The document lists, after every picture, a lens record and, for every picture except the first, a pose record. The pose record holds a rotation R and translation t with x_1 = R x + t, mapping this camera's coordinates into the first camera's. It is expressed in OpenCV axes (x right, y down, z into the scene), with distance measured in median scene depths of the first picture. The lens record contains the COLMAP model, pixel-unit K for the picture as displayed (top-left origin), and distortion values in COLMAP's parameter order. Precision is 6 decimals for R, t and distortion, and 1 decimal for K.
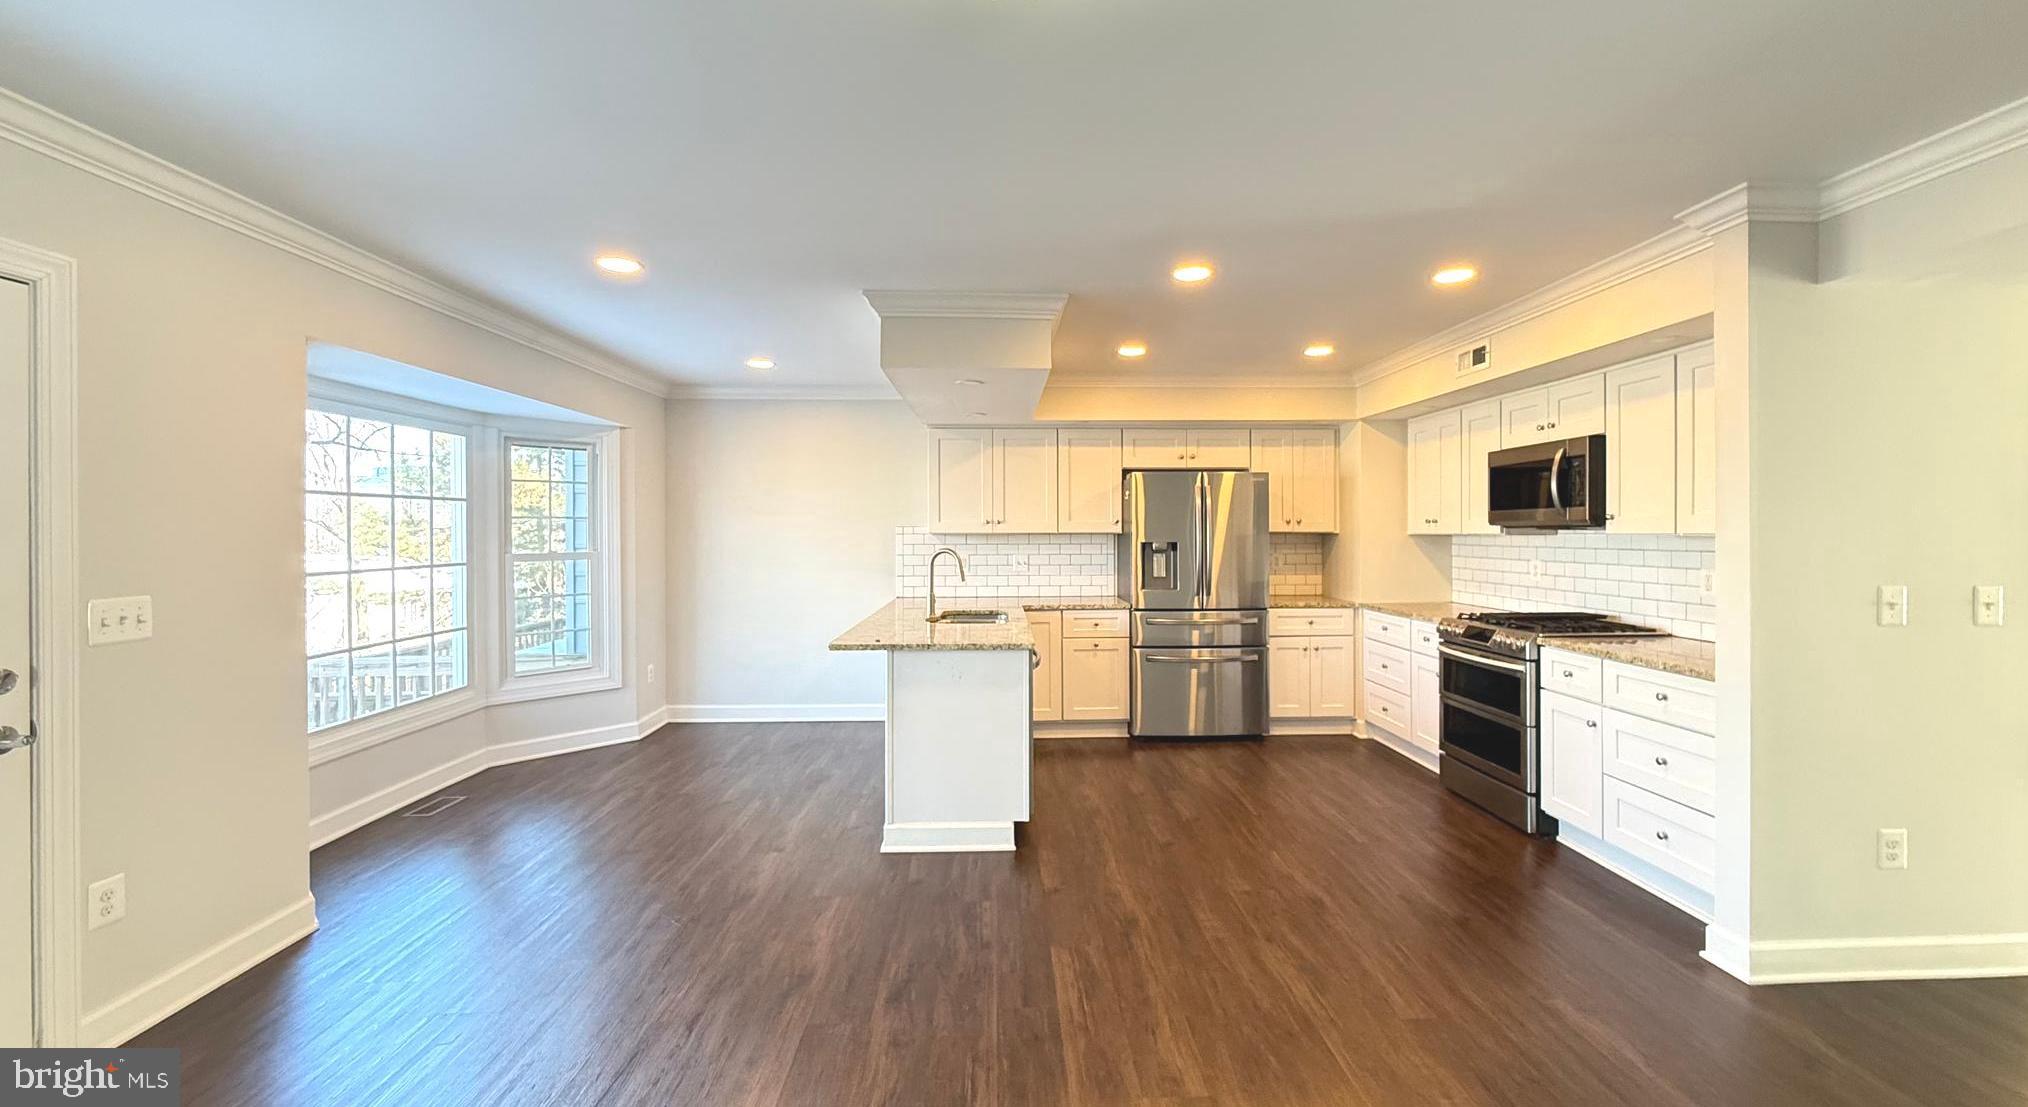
lens RADIAL K [[809.3, 0, 1022.9], [0, 809.3, 534.3], [0, 0, 1]] dist [-0.006105, 0.000198]
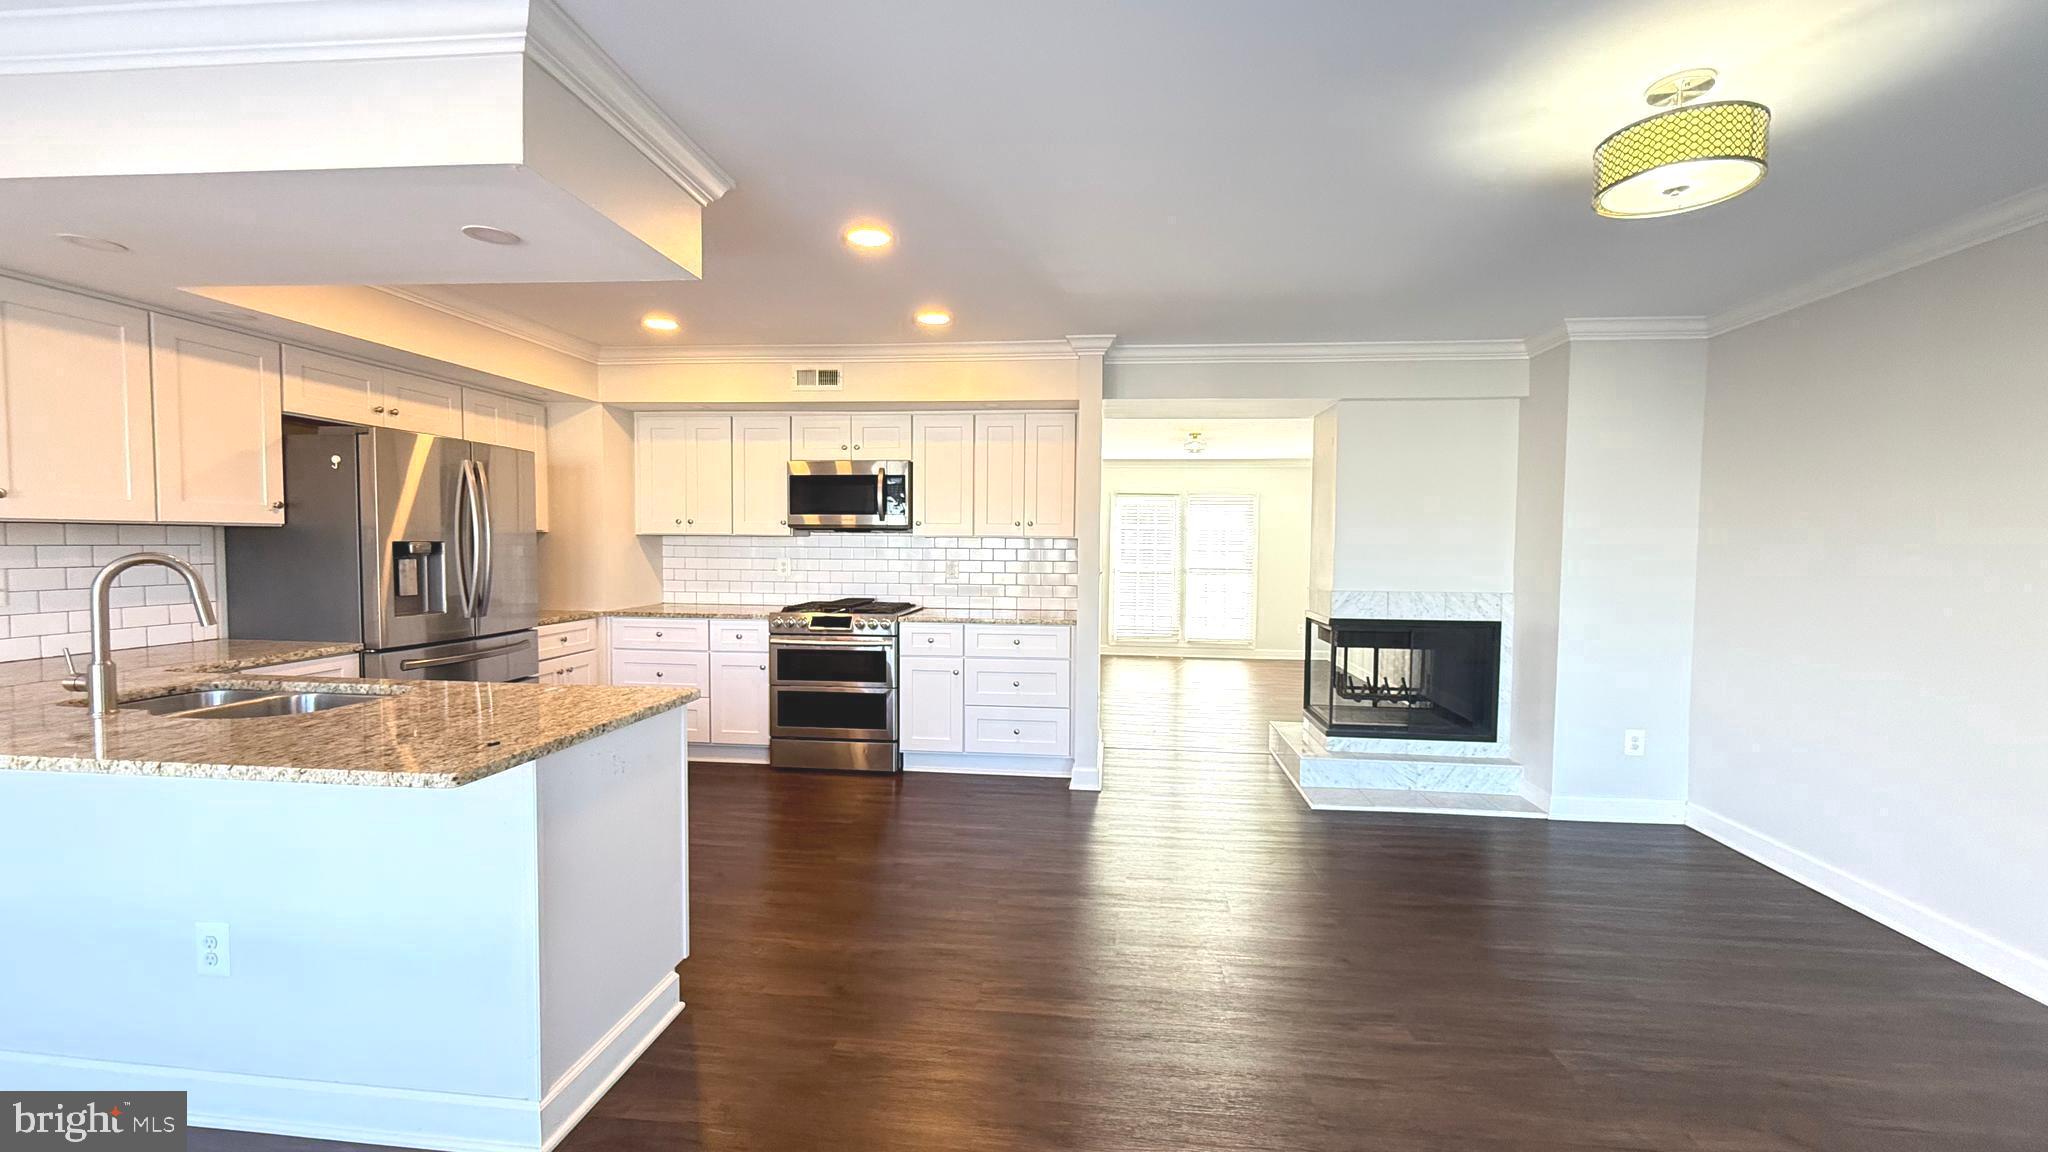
lens RADIAL K [[813.2, 0, 1025.1], [0, 813.2, 579.8], [0, 0, 1]] dist [-0.000314, -0.000040]
pose [[0.142357, -0.042236, 0.988914, -0.518962], [-0.007638, 0.999013, 0.043767, 0.010130], [-0.989786, -0.013784, 0.141894, 0.542914]]
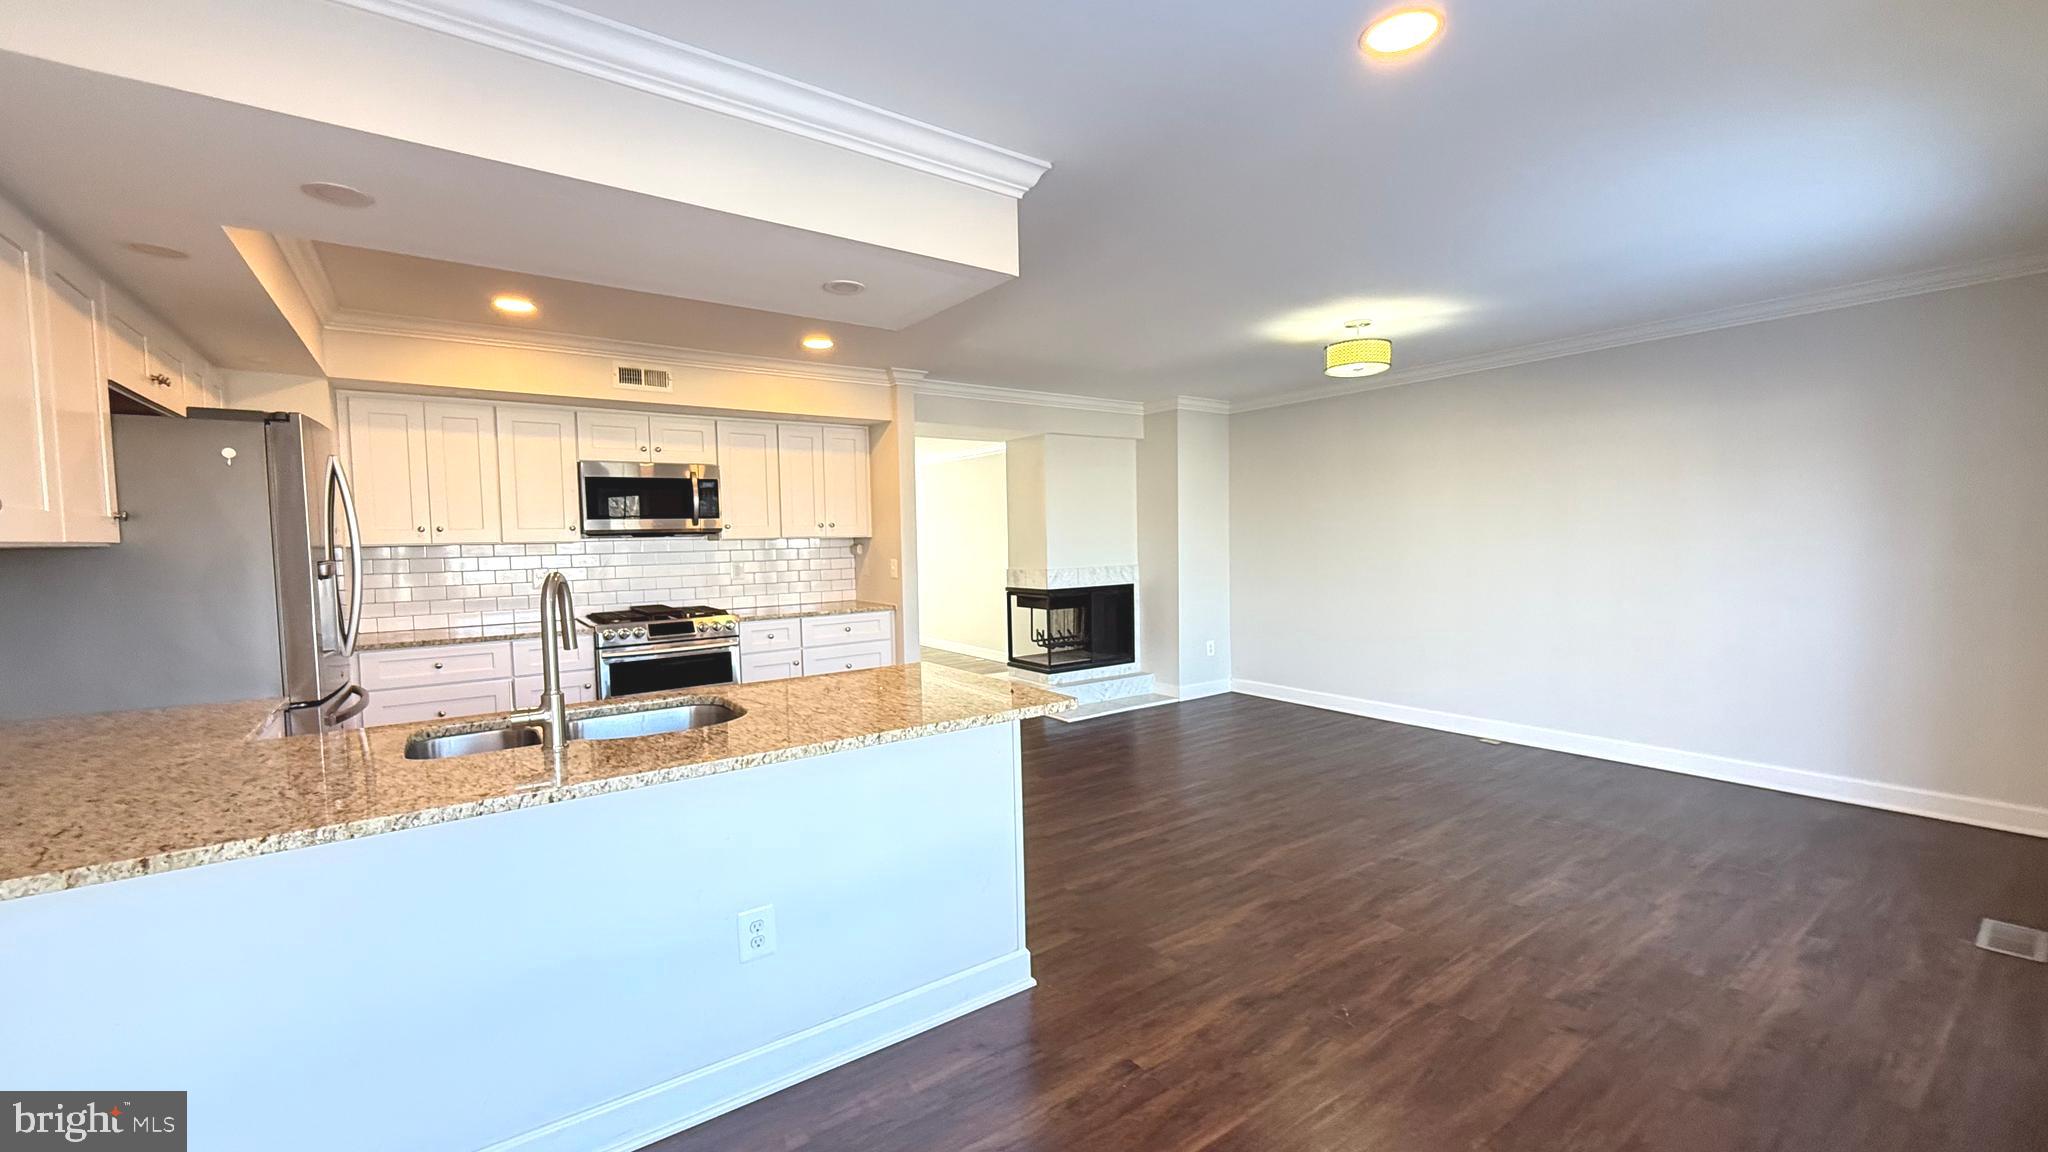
lens RADIAL K [[813.2, 0, 1020.4], [0, 813.2, 579.1], [0, 0, 1]] dist [-0.000314, -0.000040]
pose [[-0.546481, -0.031642, 0.836873, -0.630701], [0.022654, 0.998362, 0.052541, 0.005209], [-0.837165, 0.047671, -0.544869, 1.163858]]
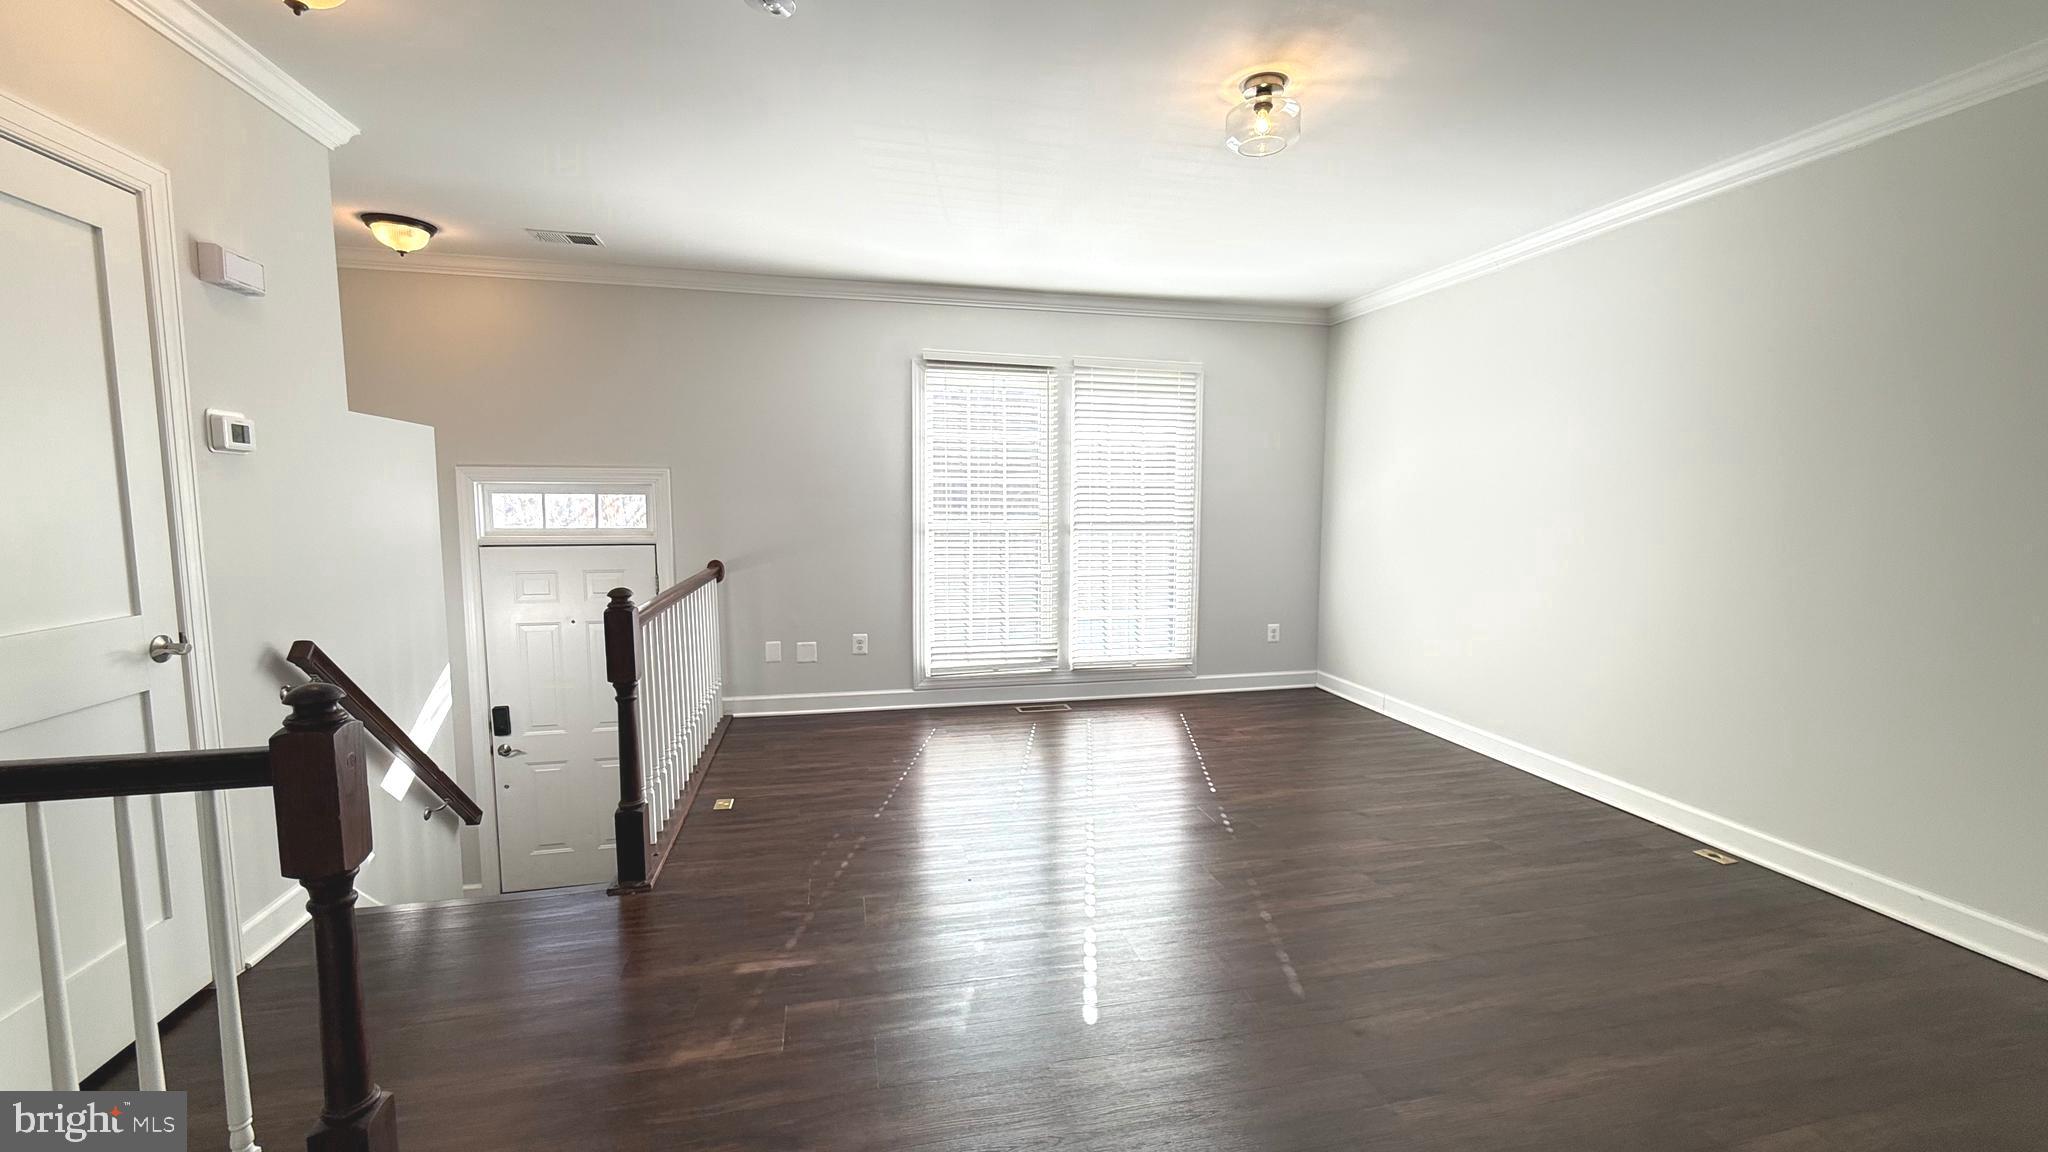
lens RADIAL K [[813.2, 0, 1018.5], [0, 813.2, 582.7], [0, 0, 1]] dist [-0.000314, -0.000040]
pose [[-0.177327, -0.097525, 0.979308, 0.862697], [0.001640, 0.995047, 0.099389, 0.050863], [-0.984151, 0.019230, -0.176289, 0.695219]]
